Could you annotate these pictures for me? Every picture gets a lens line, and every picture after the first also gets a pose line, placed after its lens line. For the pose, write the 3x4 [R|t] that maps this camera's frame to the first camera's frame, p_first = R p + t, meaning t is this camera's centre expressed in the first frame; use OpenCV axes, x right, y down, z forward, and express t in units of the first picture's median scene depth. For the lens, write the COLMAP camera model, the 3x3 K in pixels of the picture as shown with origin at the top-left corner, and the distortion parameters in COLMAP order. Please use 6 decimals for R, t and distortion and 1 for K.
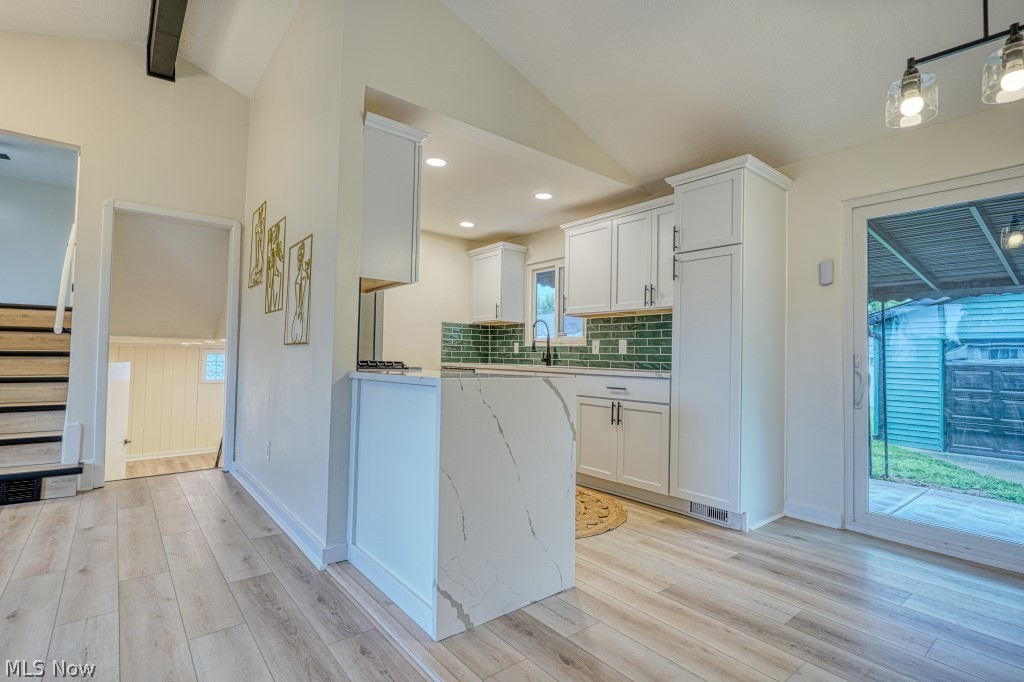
lens RADIAL K [[490.6, 0, 512.8], [0, 490.6, 340.7], [0, 0, 1]] dist [-0.010224, 0.005399]
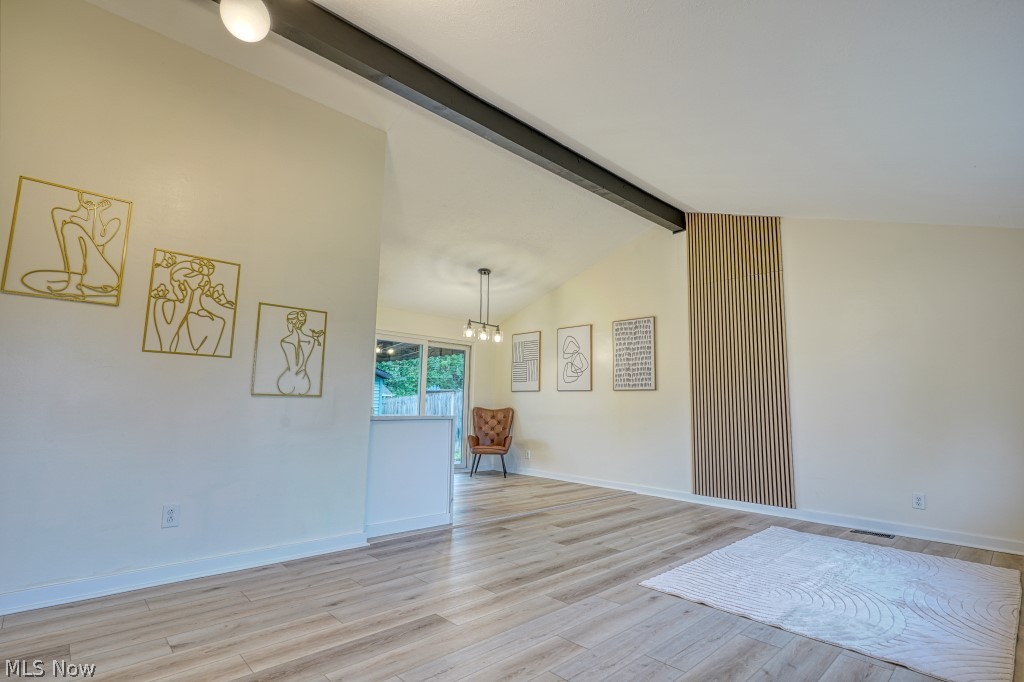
lens RADIAL K [[490.6, 0, 513.4], [0, 490.6, 340.4], [0, 0, 1]] dist [-0.010224, 0.005399]
pose [[-0.076376, 0.111461, 0.990830, -1.258625], [-0.057269, 0.991601, -0.115962, -0.014094], [-0.995433, -0.065601, -0.069351, 0.425256]]
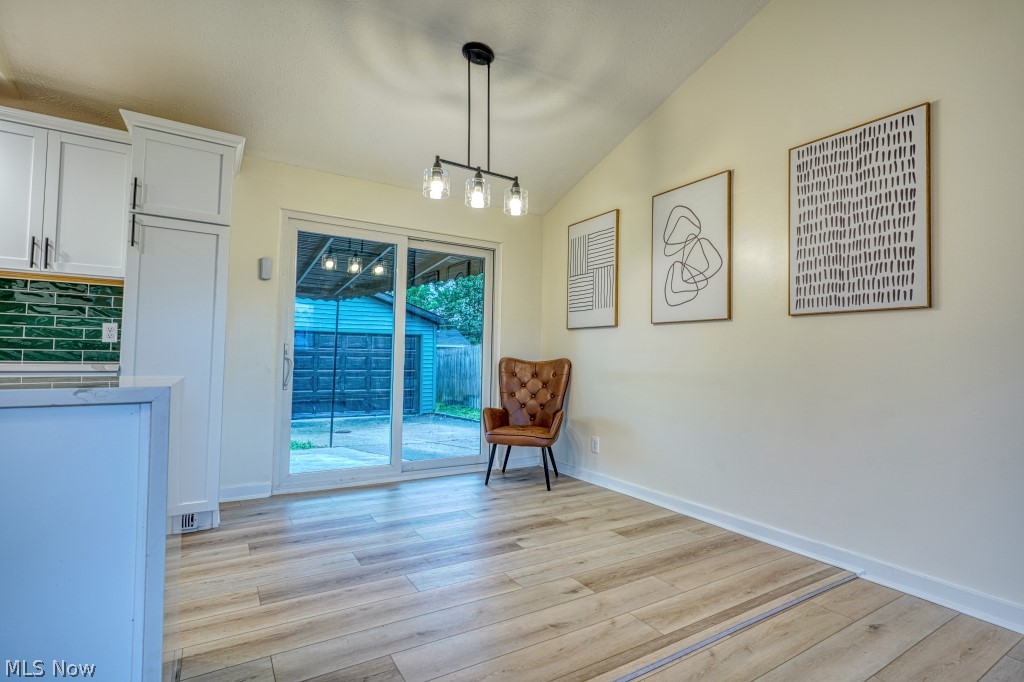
lens RADIAL K [[490.6, 0, 512.4], [0, 490.6, 341.0], [0, 0, 1]] dist [-0.010224, 0.005399]
pose [[0.131051, 0.013945, 0.991278, -0.313967], [-0.051229, 0.998660, -0.007276, 0.002411], [-0.990051, -0.049829, 0.131590, 0.247445]]
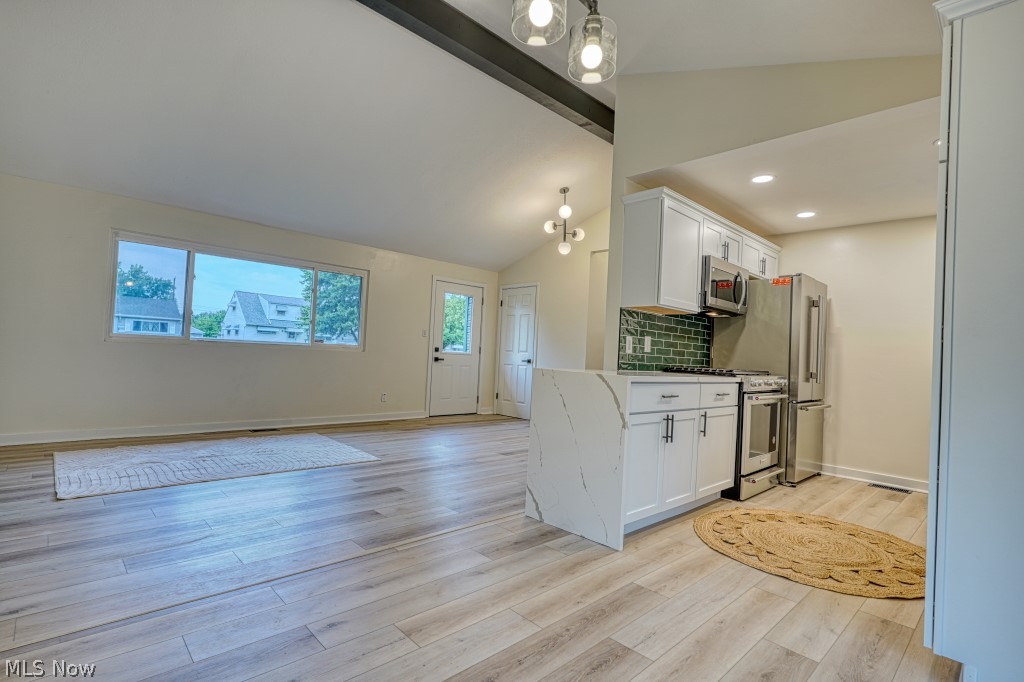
lens RADIAL K [[490.6, 0, 513.7], [0, 490.6, 341.3], [0, 0, 1]] dist [-0.010224, 0.005399]
pose [[0.081107, -0.040767, -0.995871, 0.757442], [-0.011842, 0.999053, -0.041861, 0.026633], [0.996635, 0.015188, 0.080547, 0.370077]]
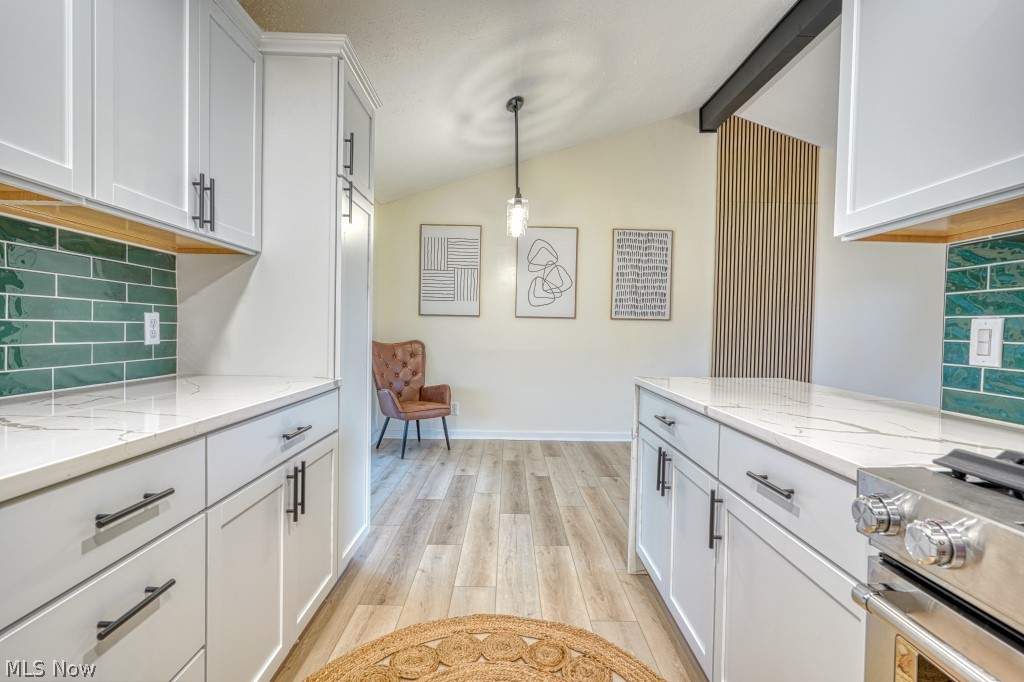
lens RADIAL K [[490.6, 0, 512.0], [0, 490.6, 341.6], [0, 0, 1]] dist [-0.010224, 0.005399]
pose [[-0.781619, -0.051684, 0.621611, -0.181384], [-0.058197, 0.998257, 0.009822, 0.004115], [-0.621035, -0.028499, -0.783264, 1.159765]]
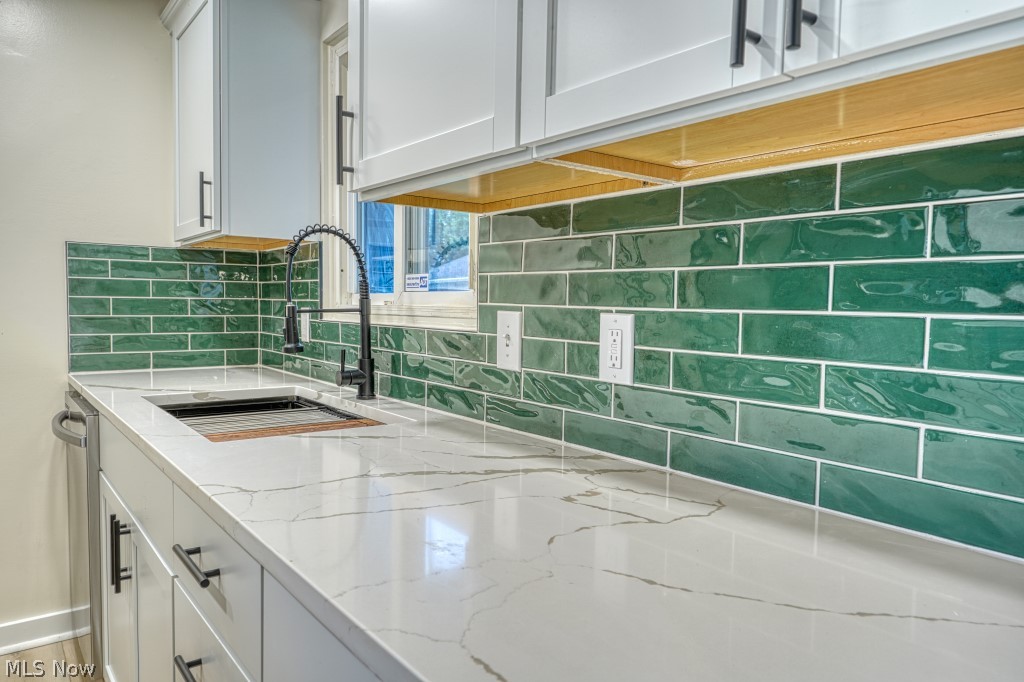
lens RADIAL K [[698.7, 0, 512.6], [0, 698.7, 342.8], [0, 0, 1]] dist [-0.001220, 0.002673]
pose [[0.999522, -0.004311, -0.030627, 0.221696], [0.007093, 0.995797, 0.091308, -0.018727], [0.030104, -0.091481, 0.995352, 0.828155]]
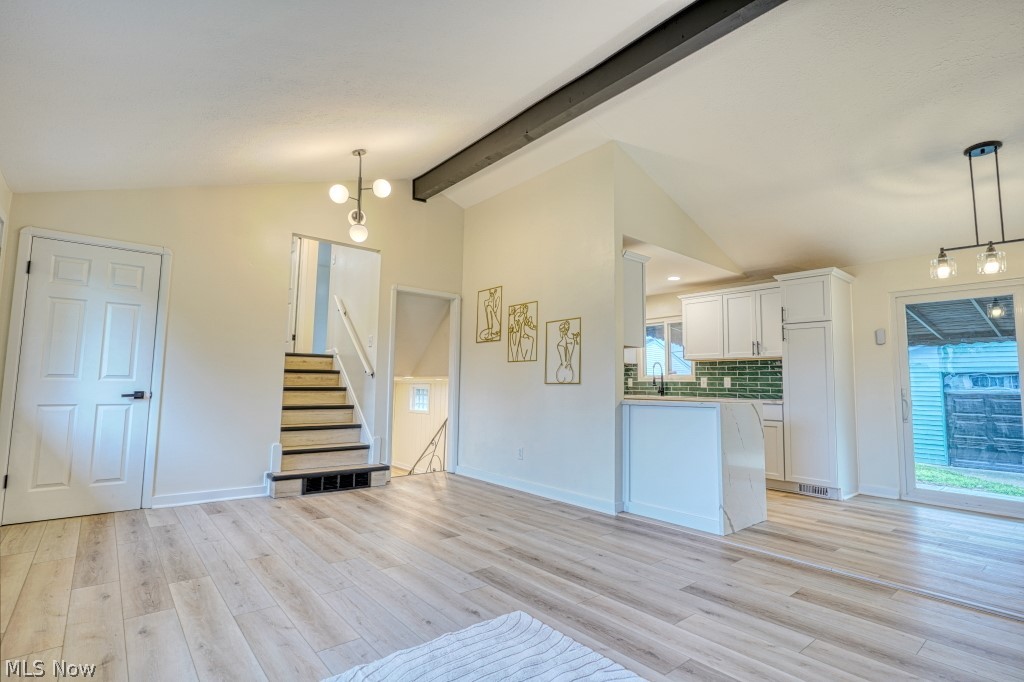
lens RADIAL K [[490.6, 0, 513.5], [0, 490.6, 341.0], [0, 0, 1]] dist [-0.010224, 0.005399]
pose [[0.999899, -0.001797, 0.014118, -0.478684], [0.002617, 0.998298, -0.058263, -0.030178], [-0.013989, 0.058294, 0.998201, -0.473120]]
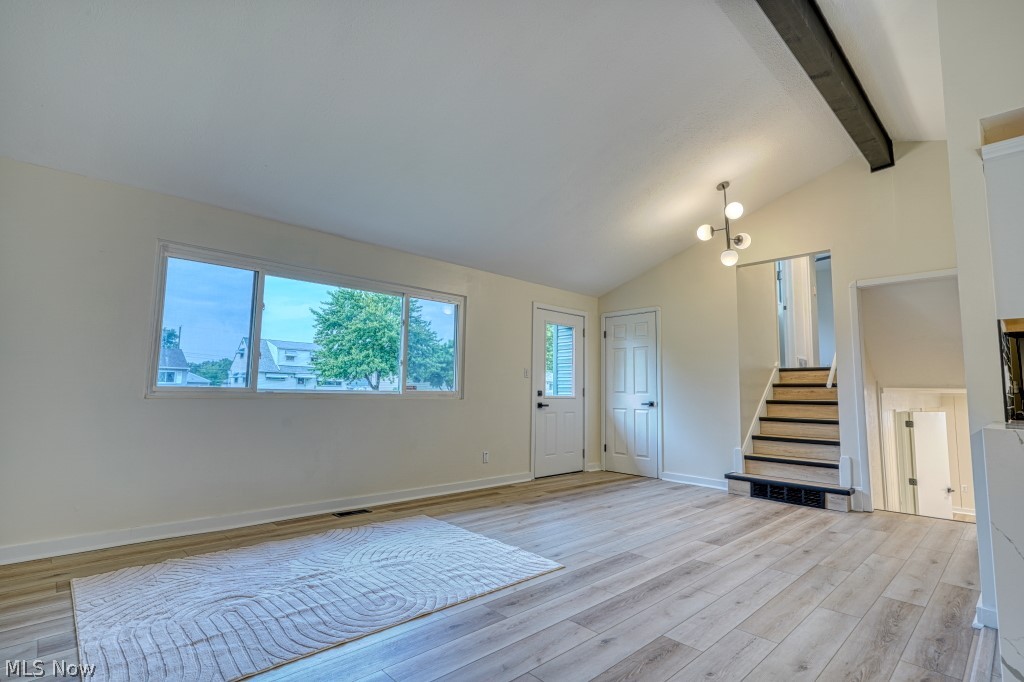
lens RADIAL K [[490.6, 0, 513.4], [0, 490.6, 341.5], [0, 0, 1]] dist [-0.010224, 0.005399]
pose [[0.075946, -0.121707, -0.989656, 0.348485], [0.019754, 0.992512, -0.120542, 0.003397], [0.996916, -0.010395, 0.077782, 0.010414]]
